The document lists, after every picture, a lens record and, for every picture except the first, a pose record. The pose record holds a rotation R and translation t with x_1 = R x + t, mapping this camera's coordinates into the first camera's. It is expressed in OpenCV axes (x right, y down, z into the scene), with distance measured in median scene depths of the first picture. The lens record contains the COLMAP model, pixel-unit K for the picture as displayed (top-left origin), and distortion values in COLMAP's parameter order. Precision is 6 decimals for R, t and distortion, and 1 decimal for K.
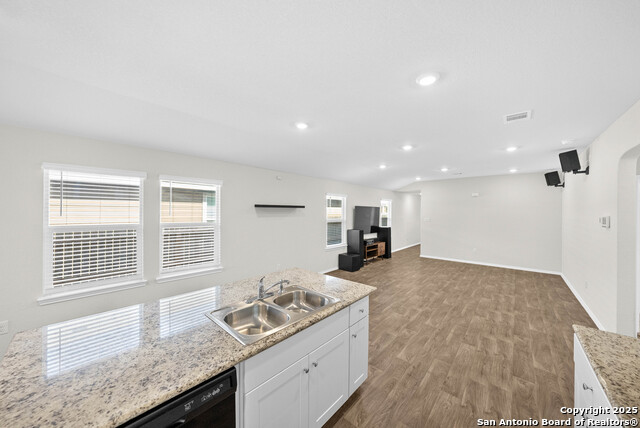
lens RADIAL K [[221.6, 0, 320.4], [0, 221.6, 211.9], [0, 0, 1]] dist [-0.019761, 0.000313]
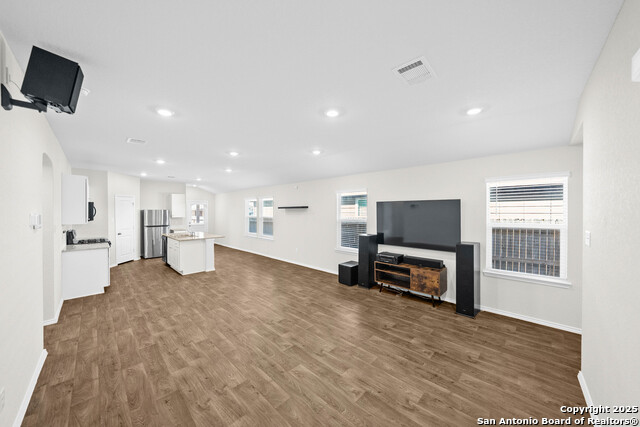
lens RADIAL K [[221.6, 0, 321.8], [0, 221.6, 212.8], [0, 0, 1]] dist [-0.019761, 0.000313]
pose [[-0.027537, -0.000391, -0.999621, 1.530502], [0.000989, 0.999999, -0.000418, 0.014524], [0.999620, -0.001000, -0.027536, 1.502479]]
